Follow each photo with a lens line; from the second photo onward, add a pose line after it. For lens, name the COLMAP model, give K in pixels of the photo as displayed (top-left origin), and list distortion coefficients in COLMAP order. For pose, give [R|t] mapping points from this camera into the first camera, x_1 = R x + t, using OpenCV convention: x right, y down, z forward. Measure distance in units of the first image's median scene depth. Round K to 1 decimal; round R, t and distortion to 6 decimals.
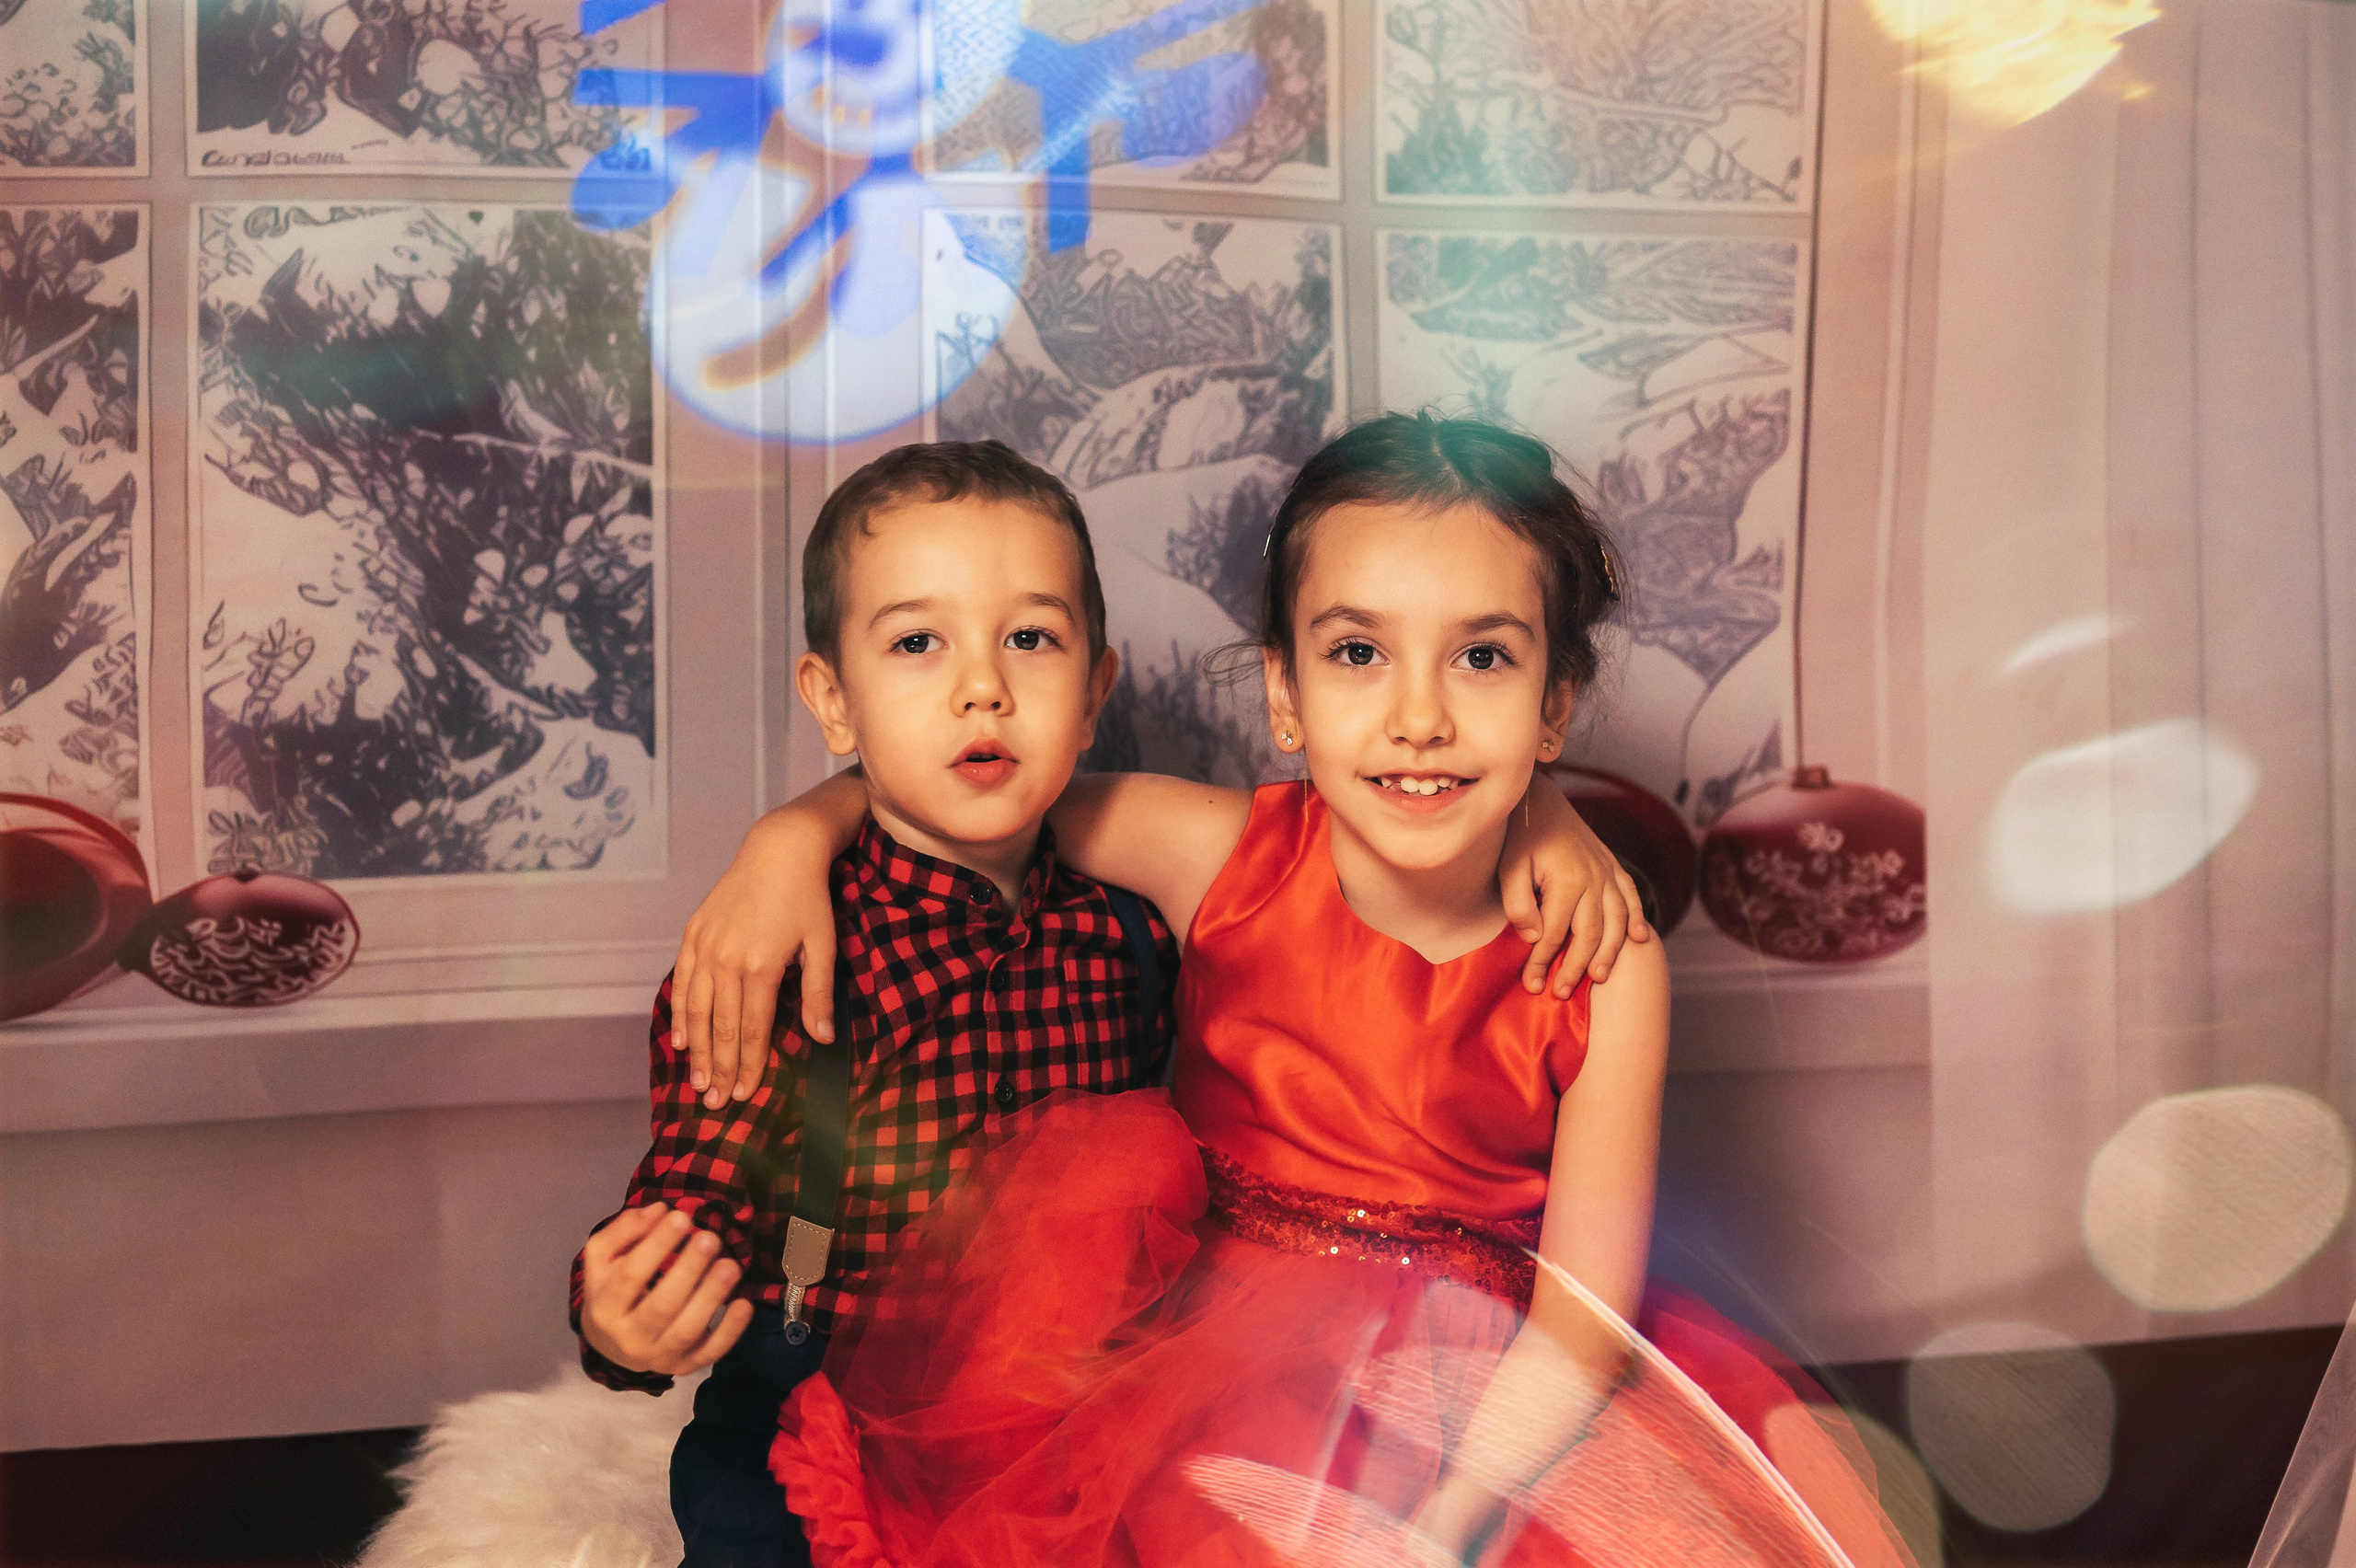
lens RADIAL K [[3585.6, 0, 1170.9], [0, 3585.6, 726.3], [0, 0, 1]] dist [0.001194, 0.006058]
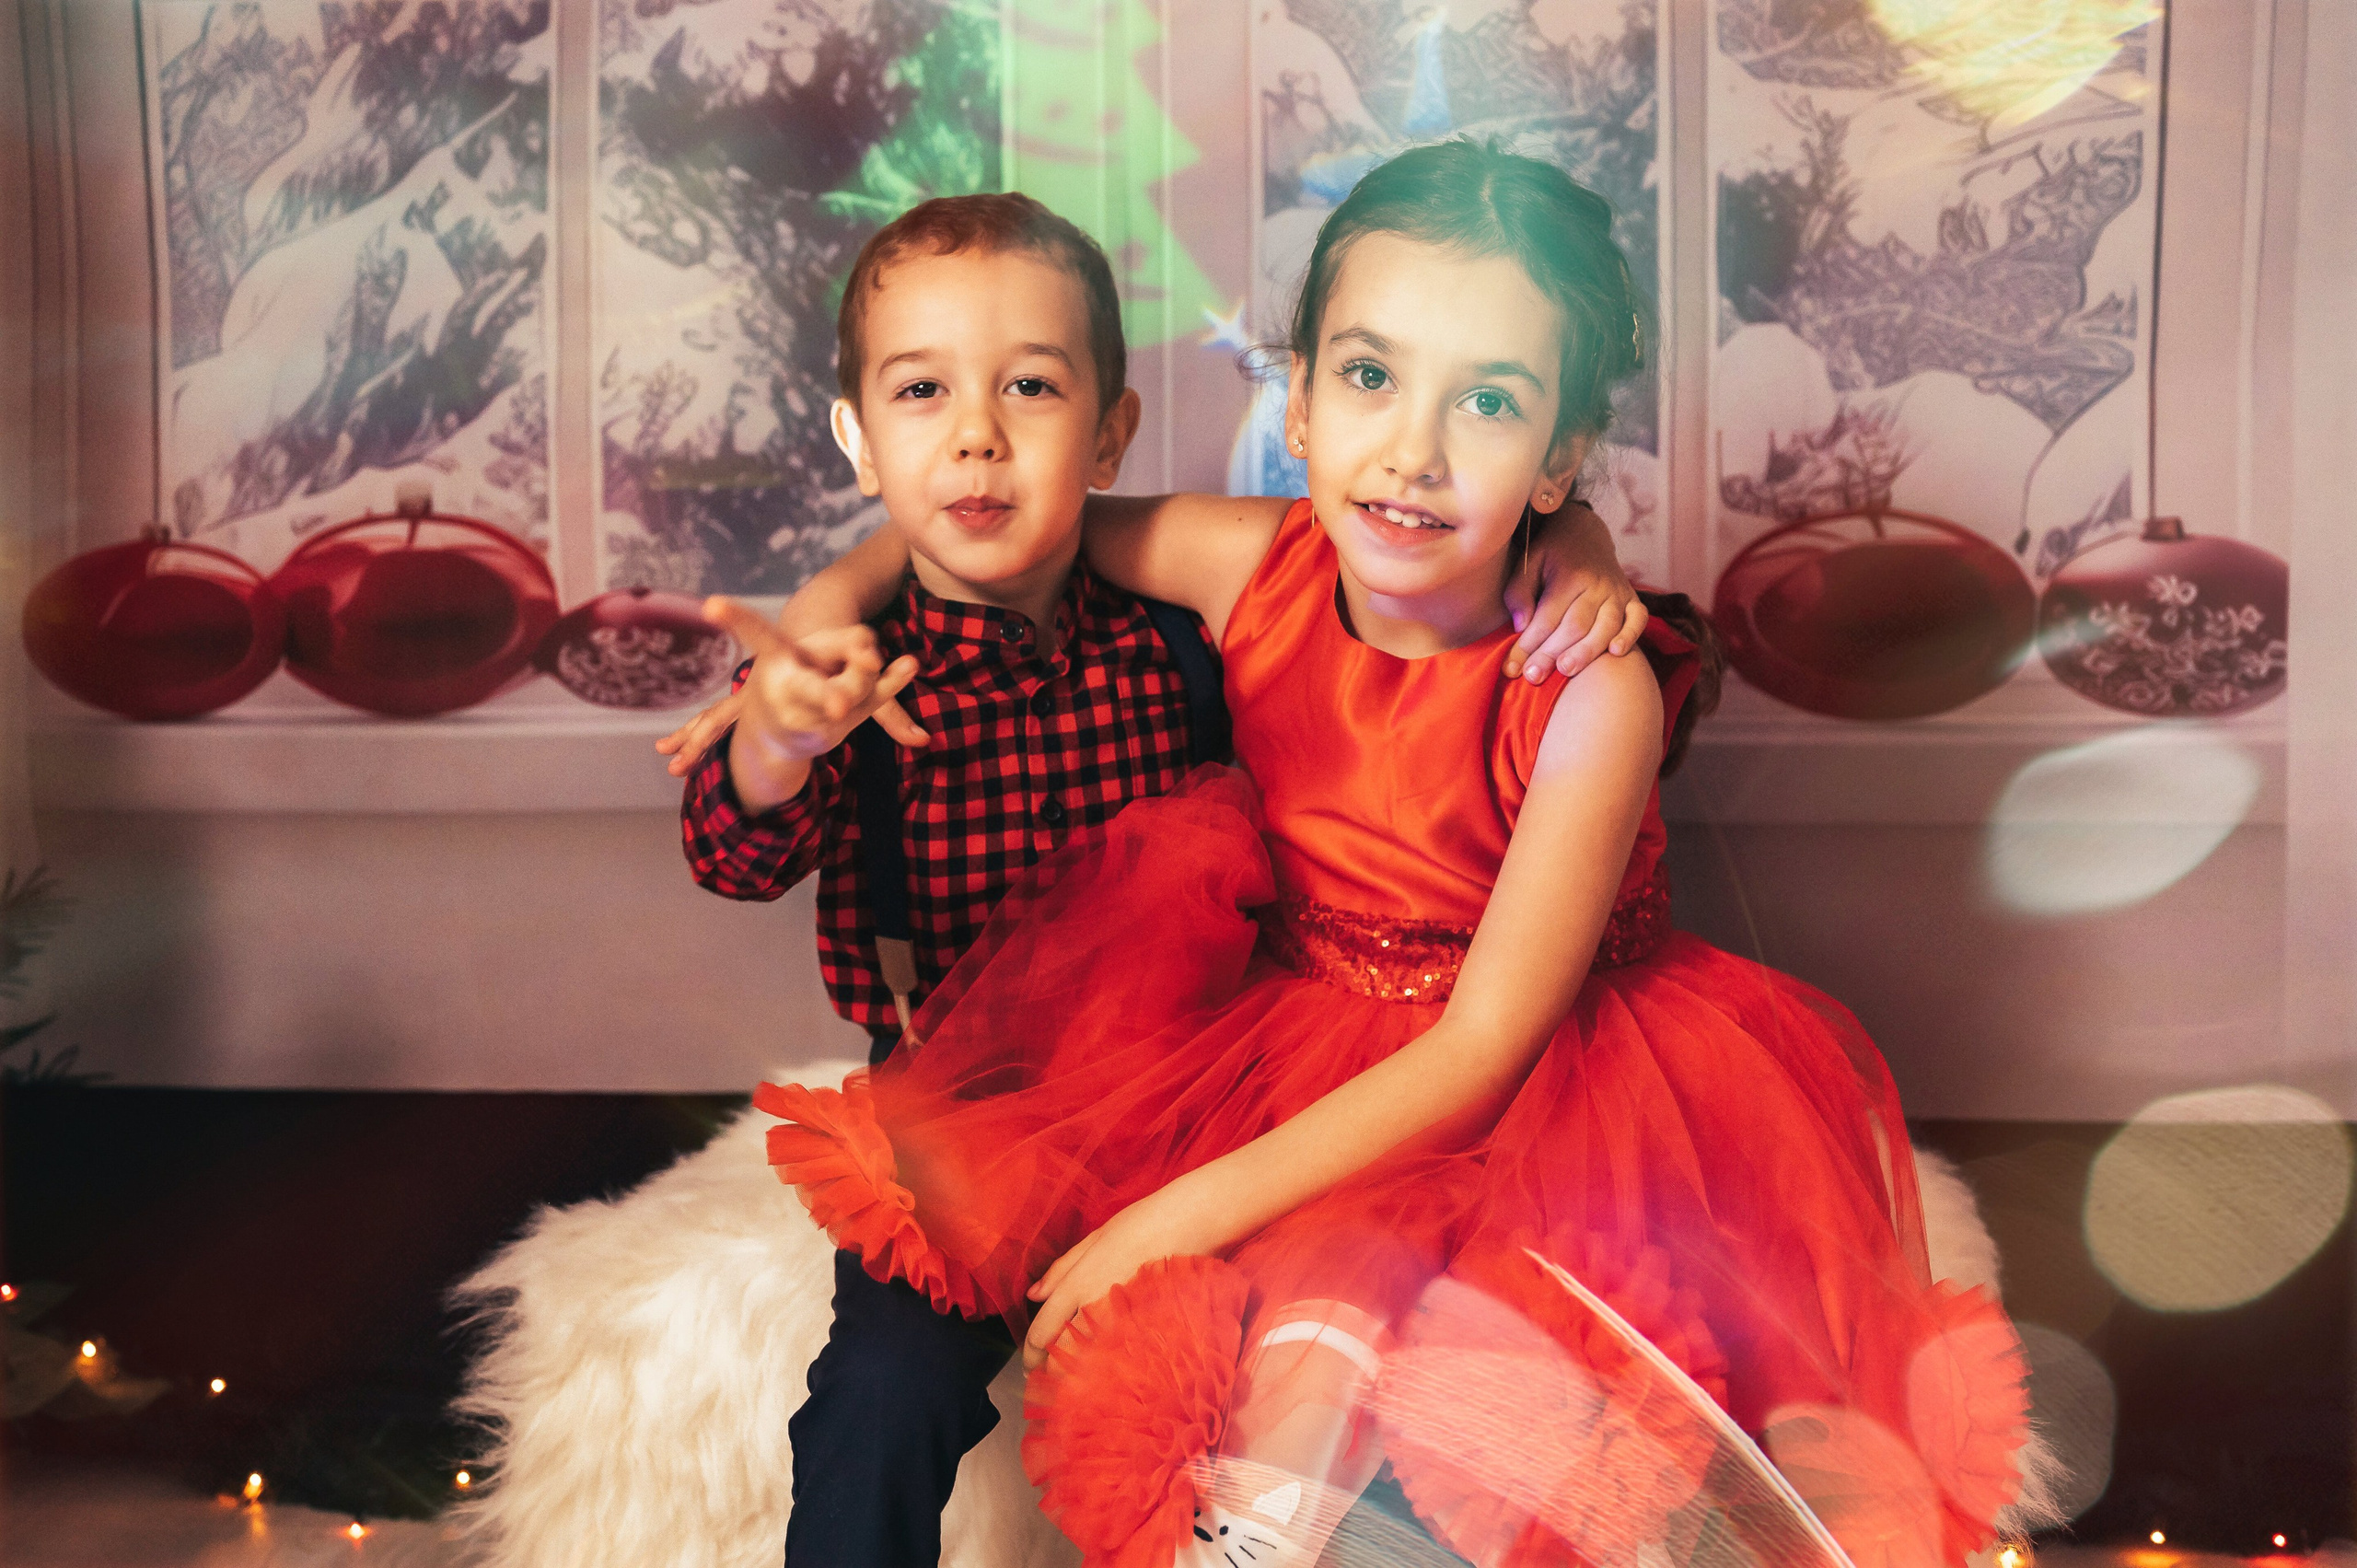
lens RADIAL K [[3587.4, 0, 1171.4], [0, 3587.4, 726.3], [0, 0, 1]] dist [0.001194, 0.006058]
pose [[0.956826, 0.027245, -0.289381, 0.224095], [-0.013360, 0.998667, 0.049851, 0.025144], [0.290354, -0.043833, 0.955915, -0.026272]]
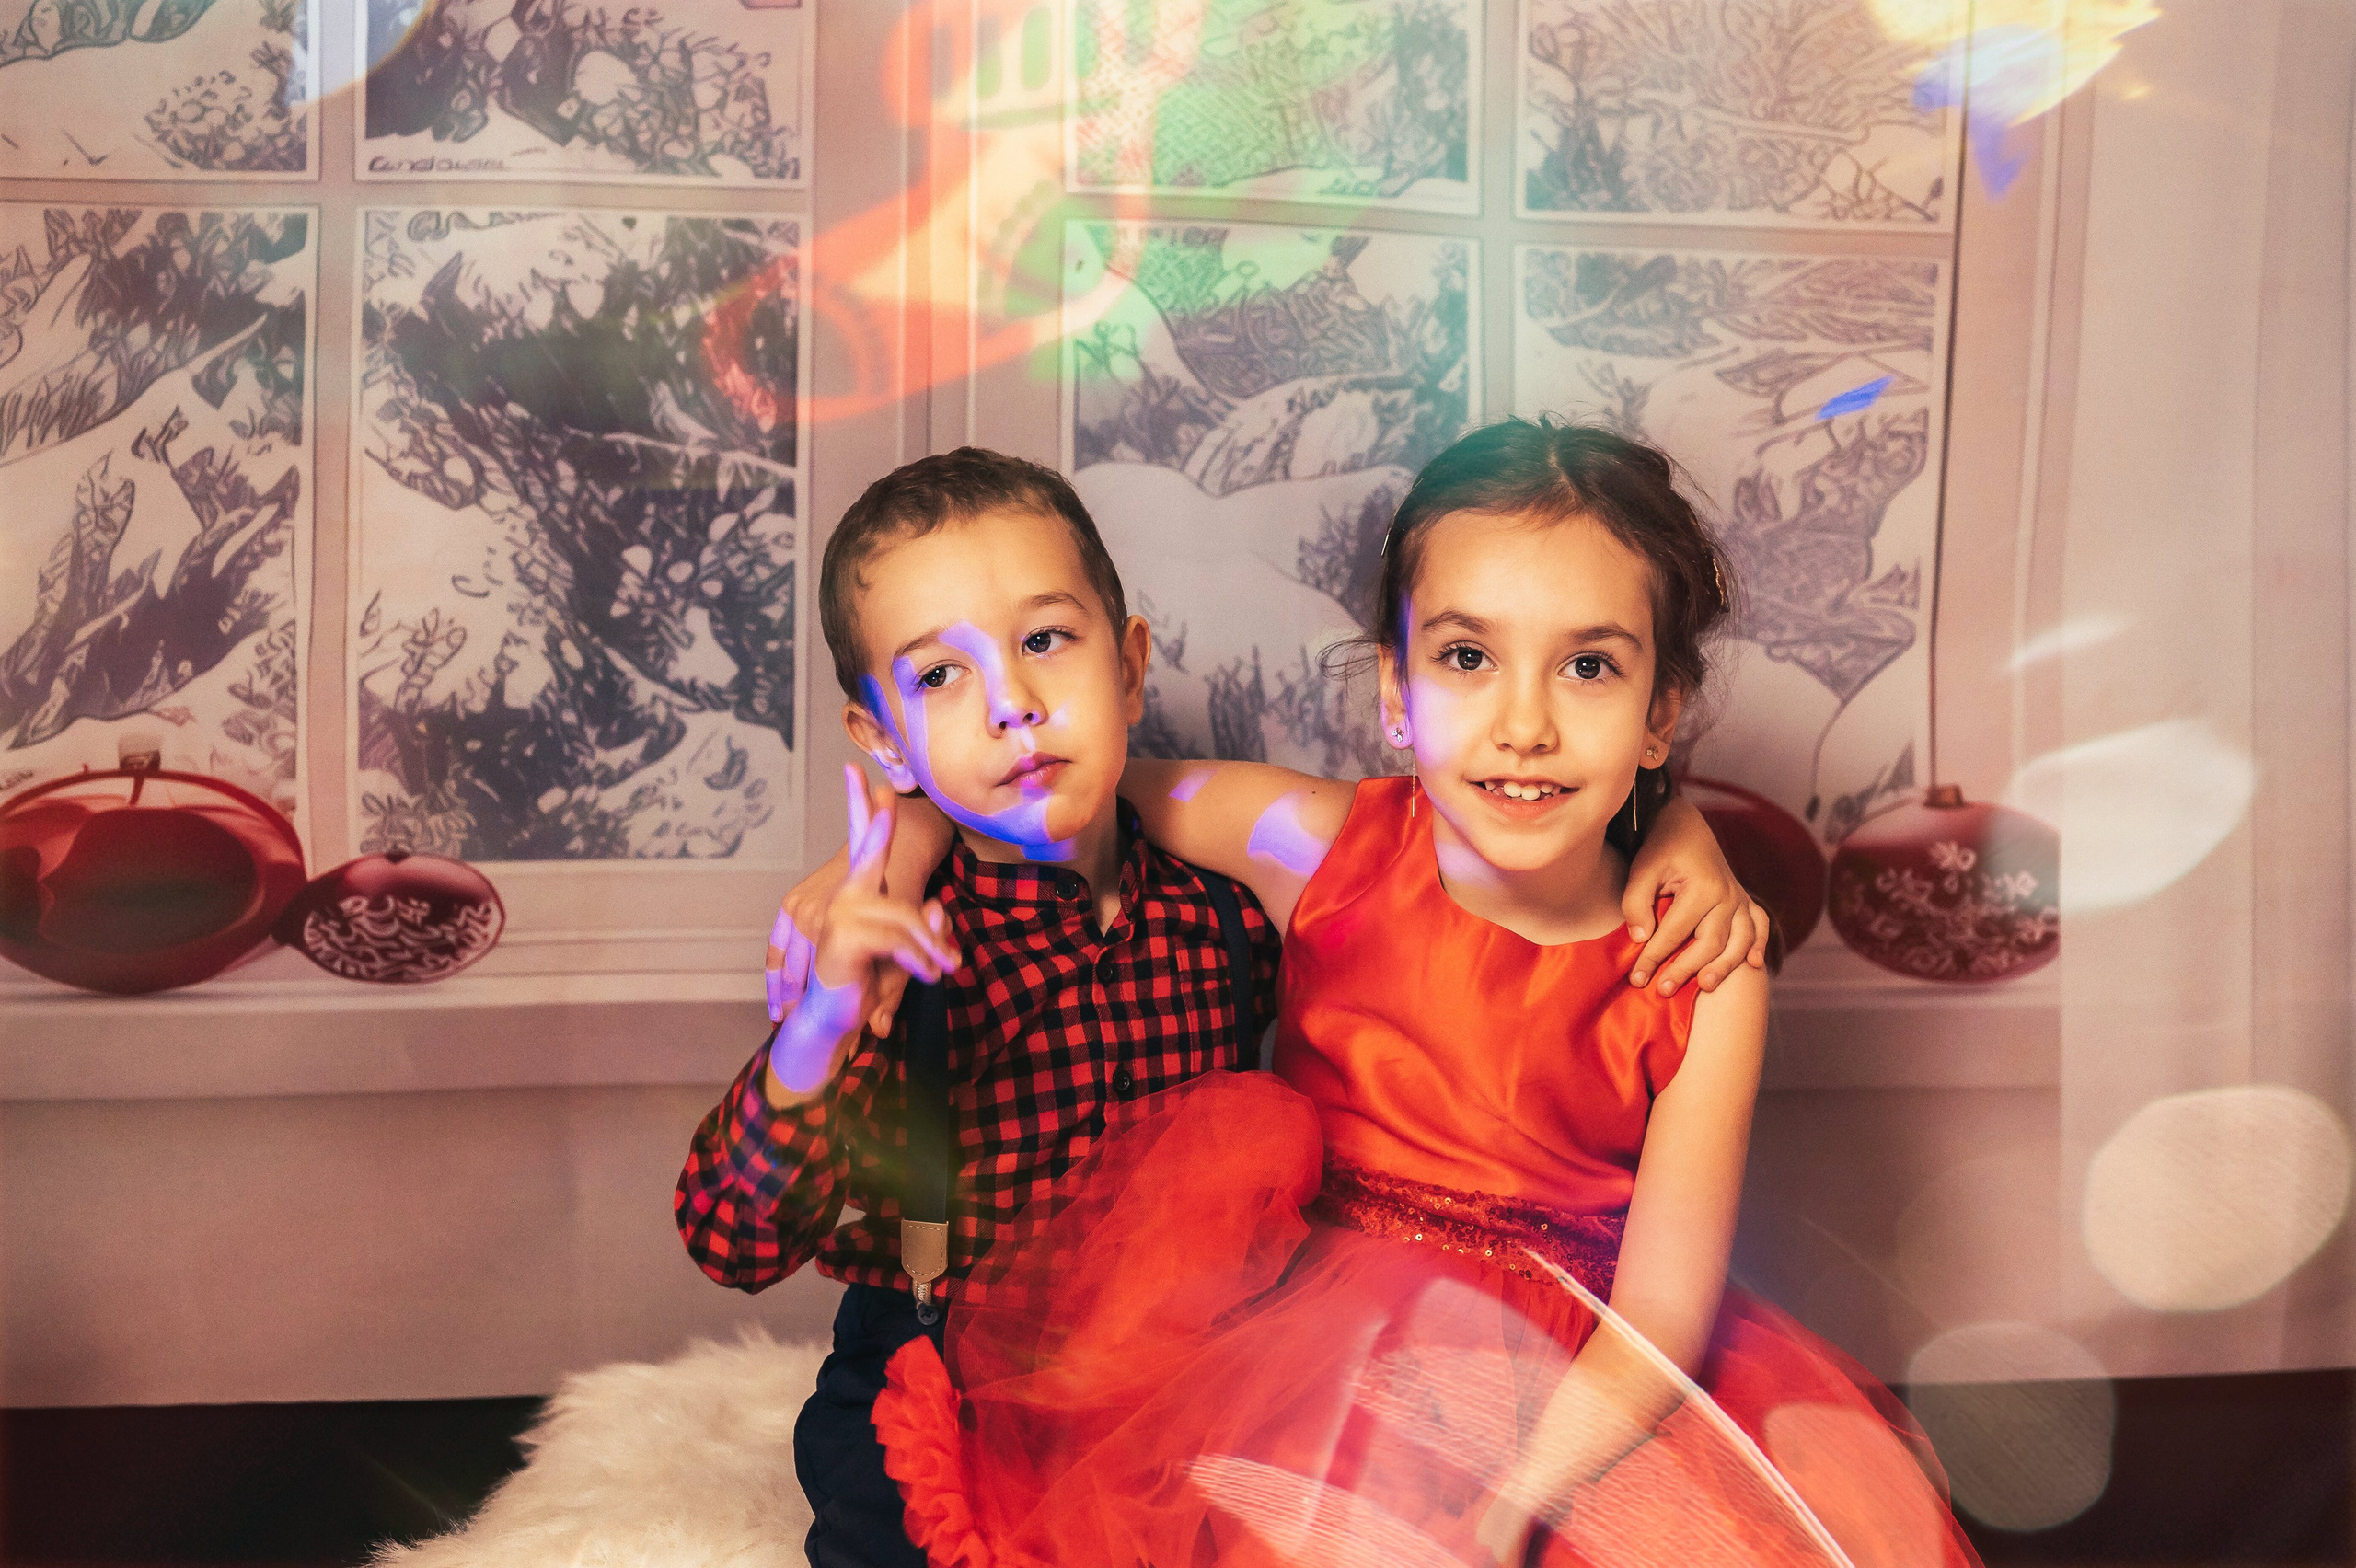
lens RADIAL K [[3585.6, 0, 1170.9], [0, 3585.6, 726.3], [0, 0, 1]] dist [0.001194, 0.006058]
pose [[0.997042, 0.020379, -0.074103, 0.040532], [-0.020794, 0.999772, -0.004834, 0.004430], [0.073988, 0.006361, 0.997239, -0.016369]]
